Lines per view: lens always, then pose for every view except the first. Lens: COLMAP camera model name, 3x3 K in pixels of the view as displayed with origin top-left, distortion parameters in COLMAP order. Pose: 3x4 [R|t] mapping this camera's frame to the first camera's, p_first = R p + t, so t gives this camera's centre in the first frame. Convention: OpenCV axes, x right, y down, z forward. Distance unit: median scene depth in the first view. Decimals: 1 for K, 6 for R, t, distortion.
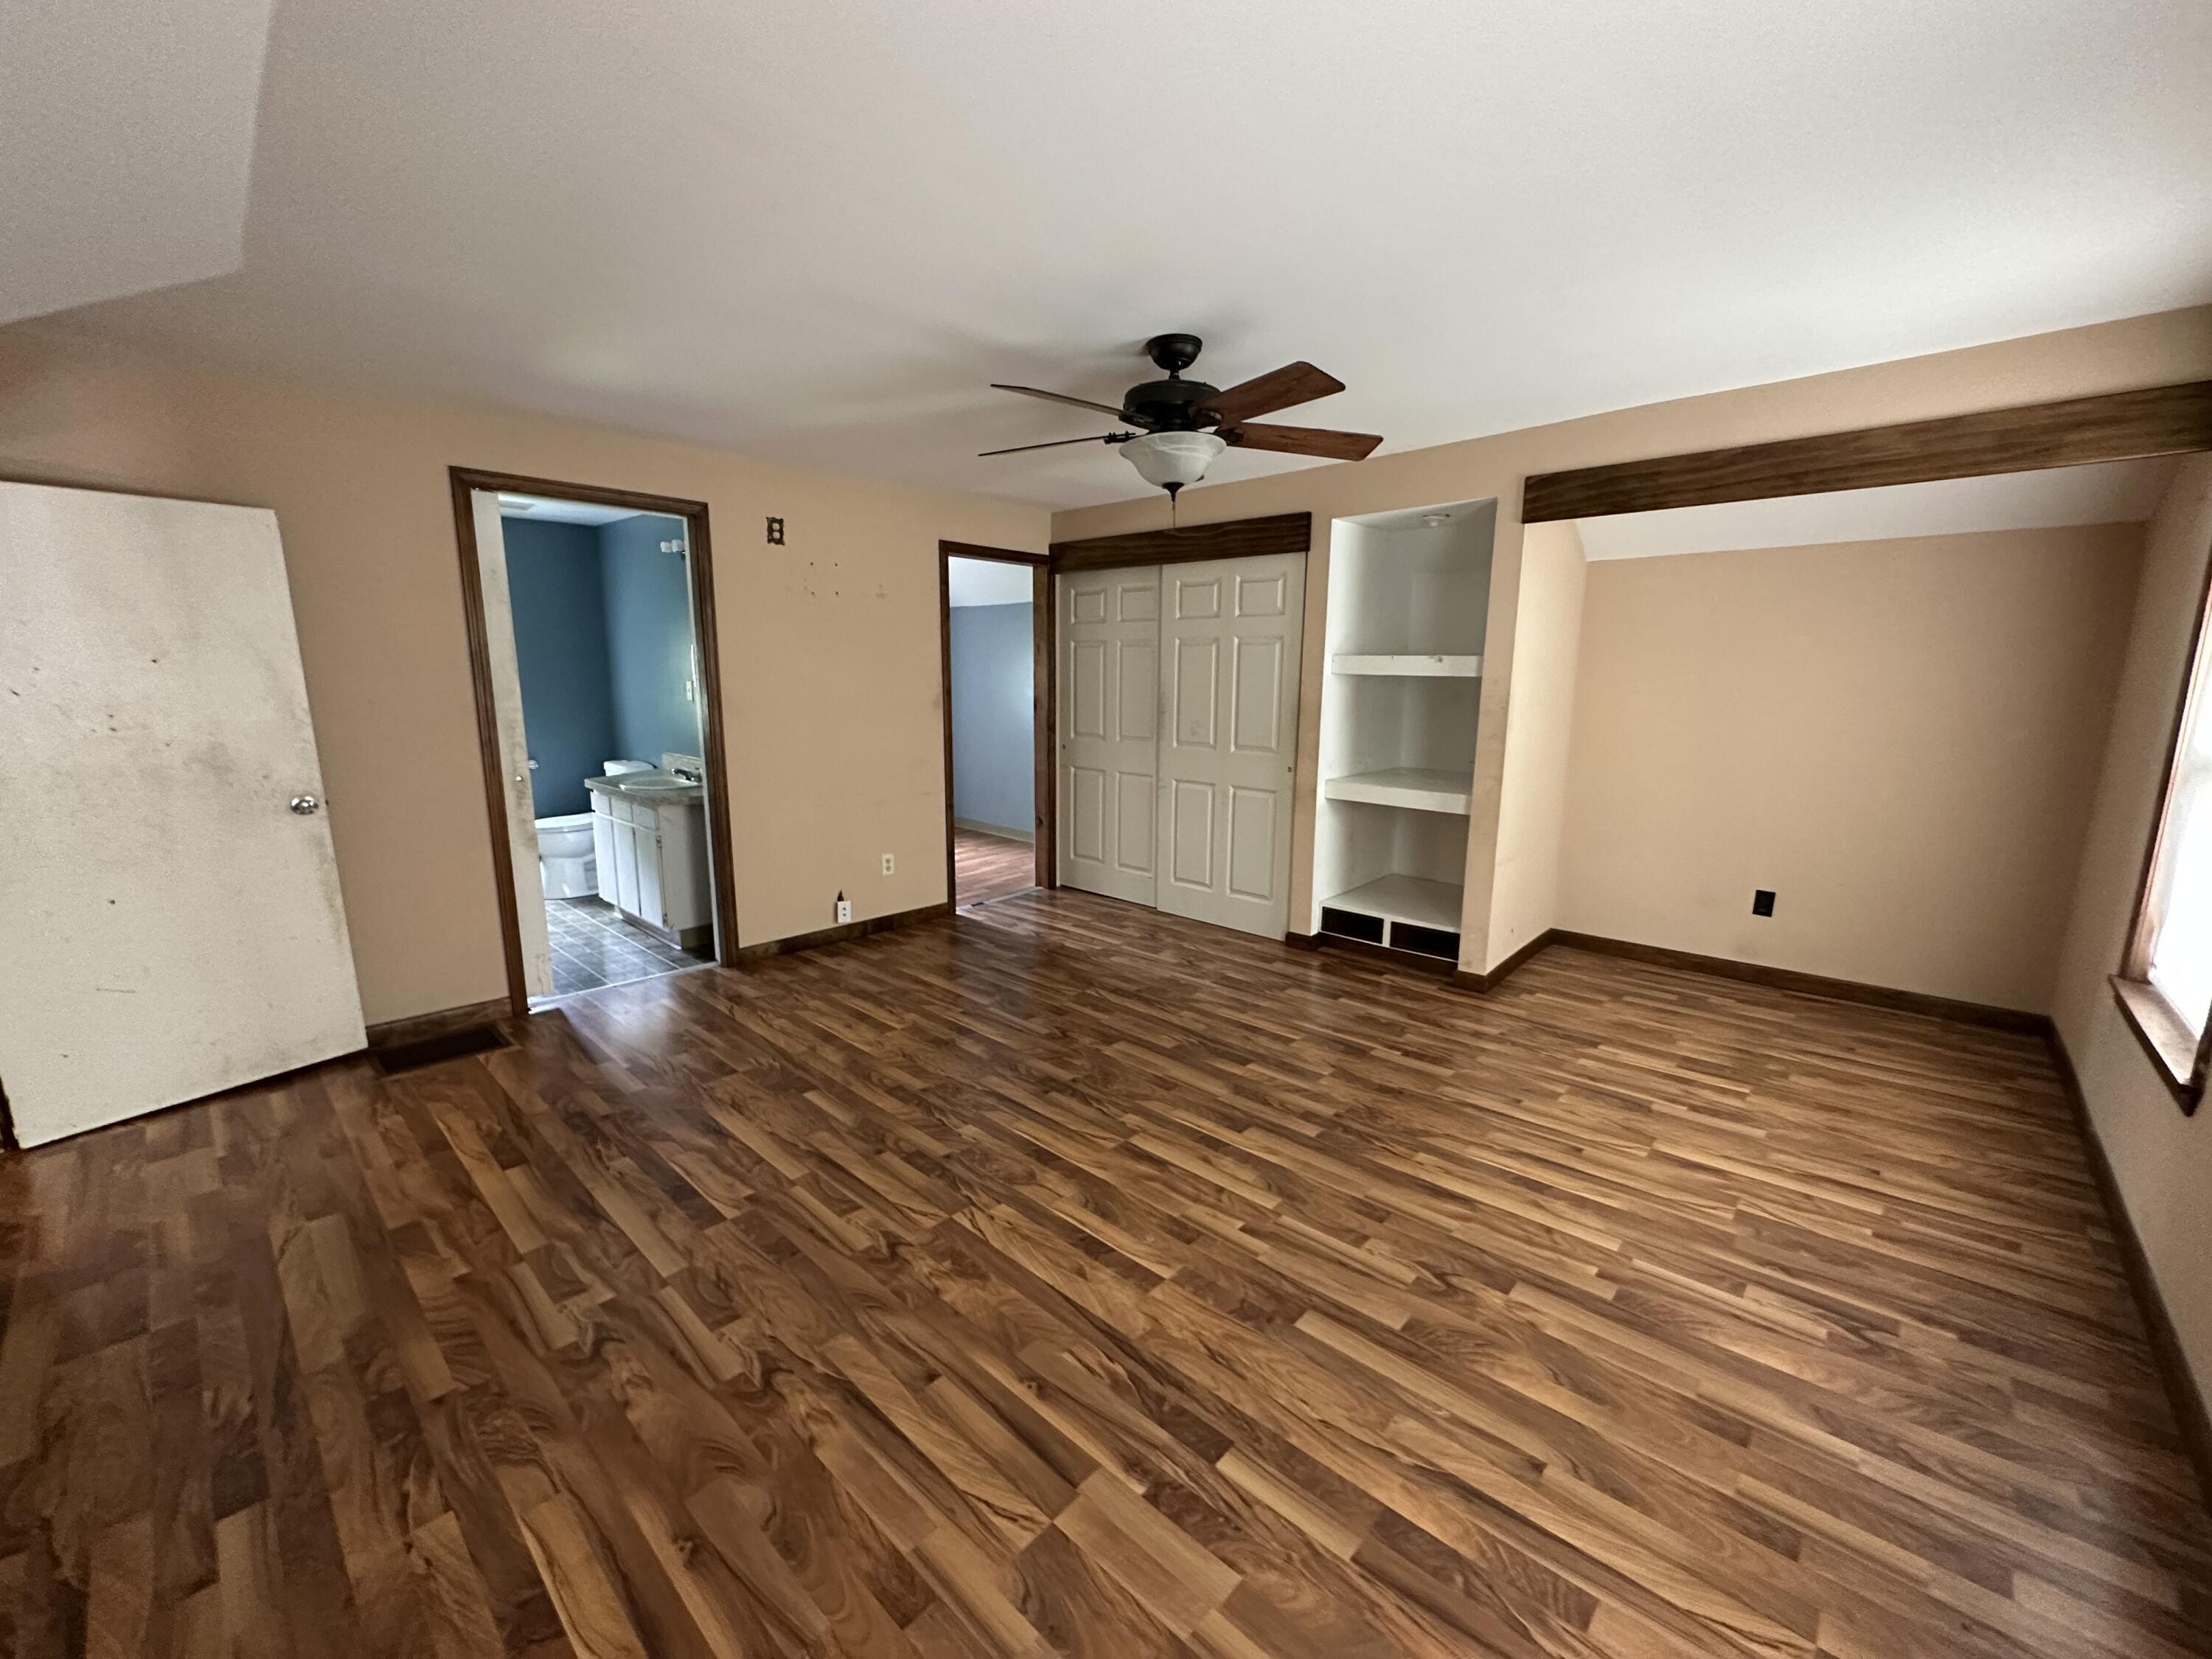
lens RADIAL K [[880.5, 0, 1106.0], [0, 880.5, 829.5], [0, 0, 1]] dist [-0.001518, 0.001141]
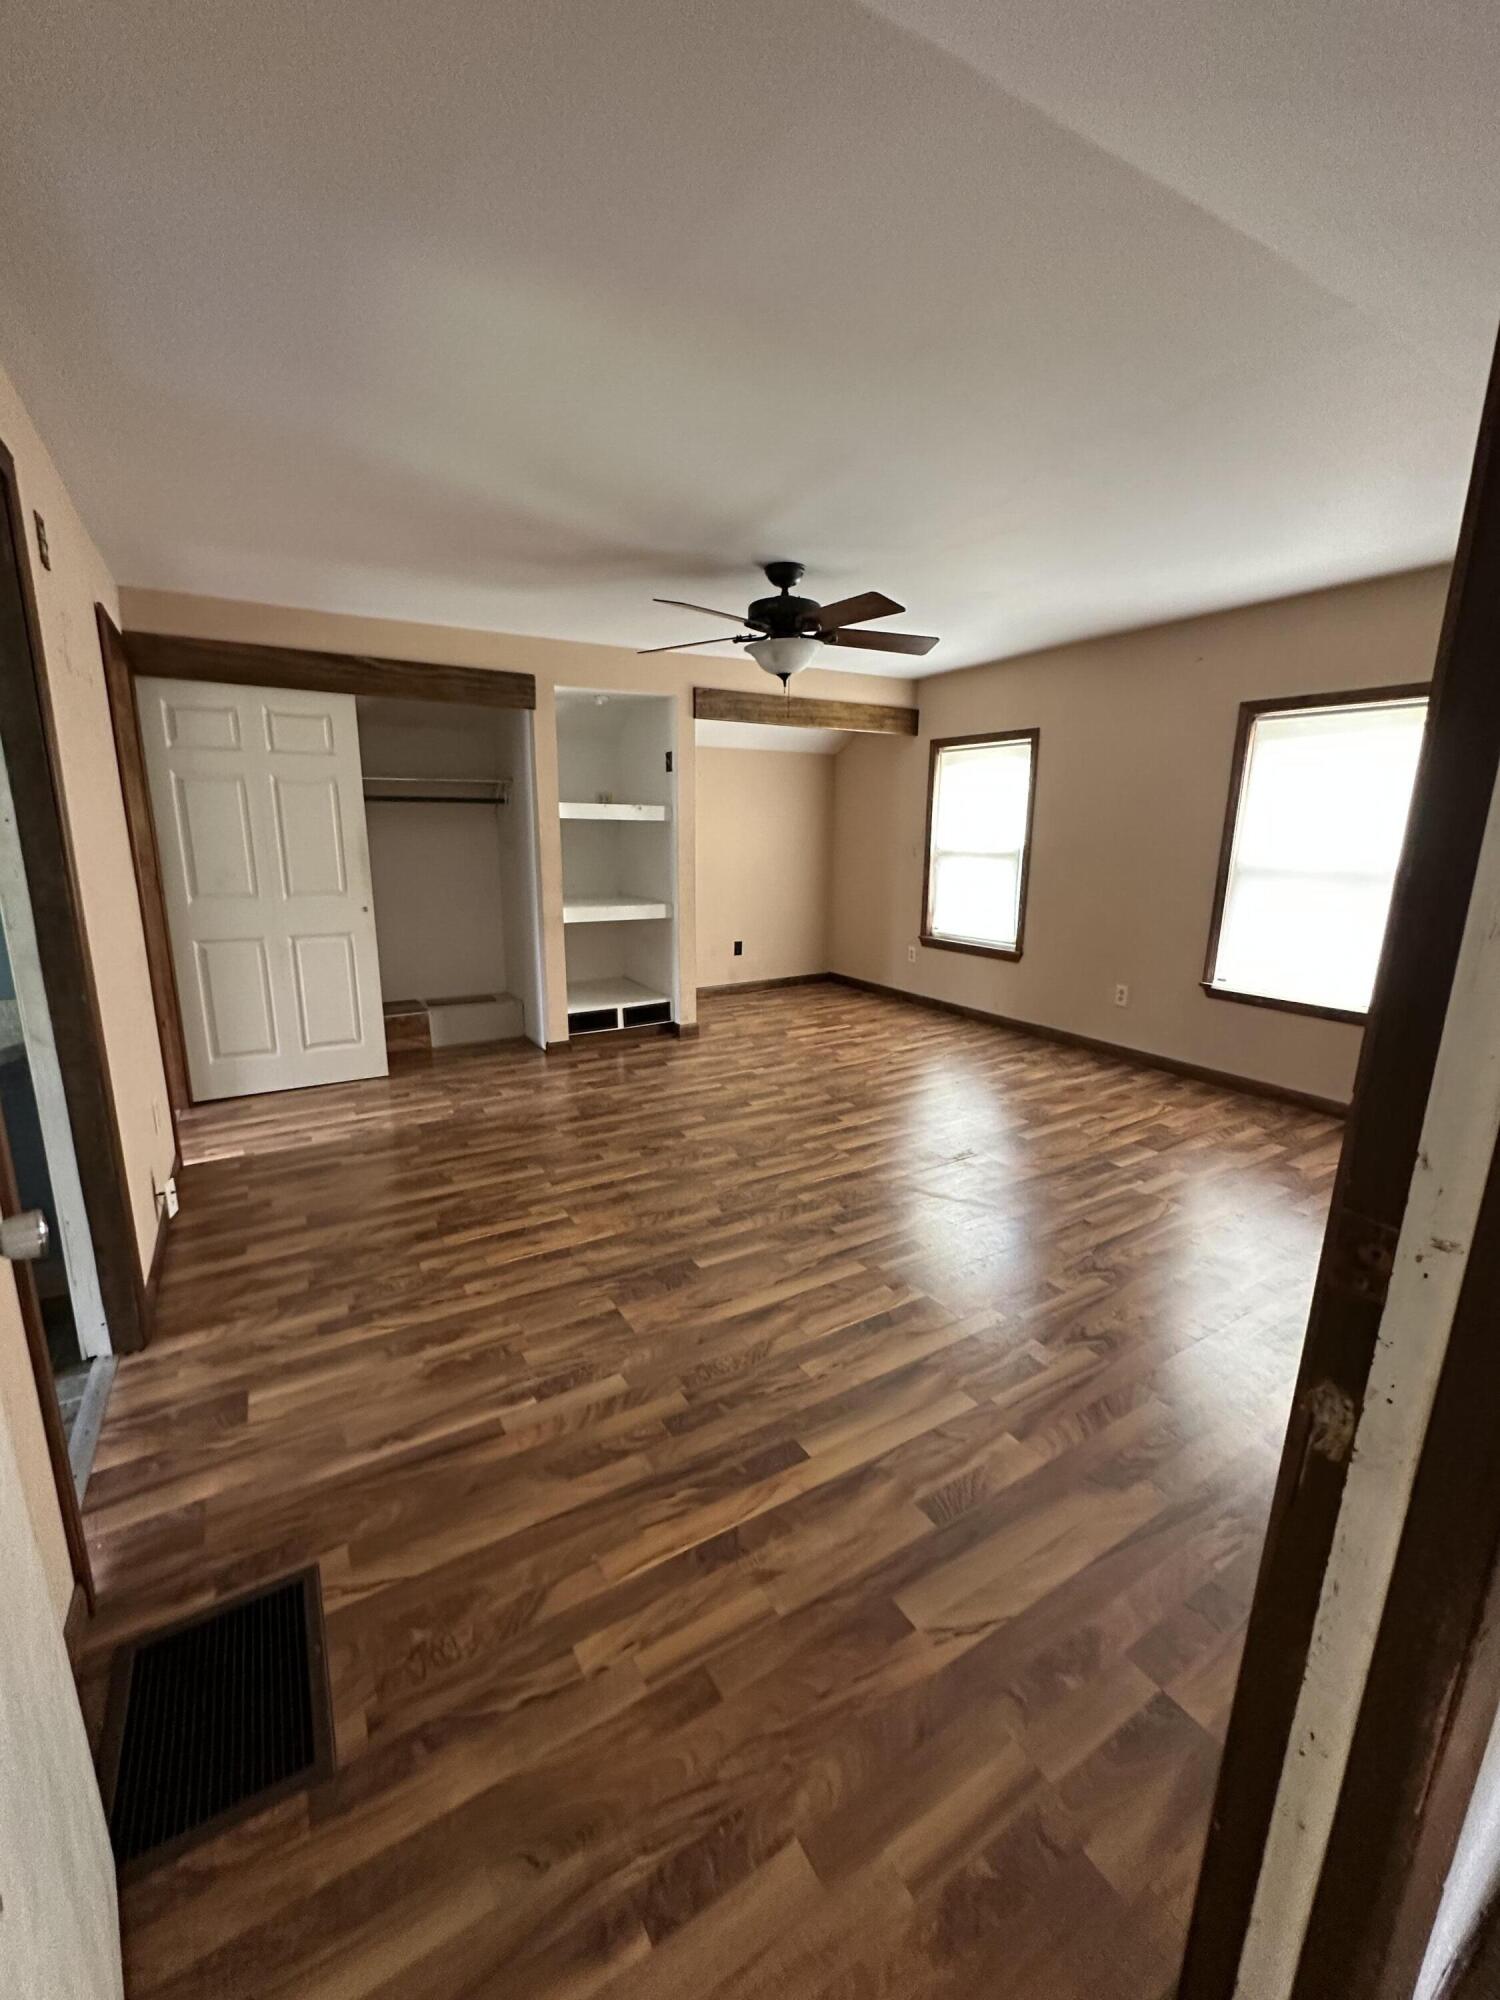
lens RADIAL K [[796.1, 0, 750.0], [0, 796.1, 1000.0], [0, 0, 1]] dist [-0.001518, 0.001141]
pose [[0.274324, -0.206046, 0.939304, -1.090510], [0.165031, 0.972371, 0.165103, -0.107495], [-0.947371, 0.109723, 0.300748, 0.682235]]
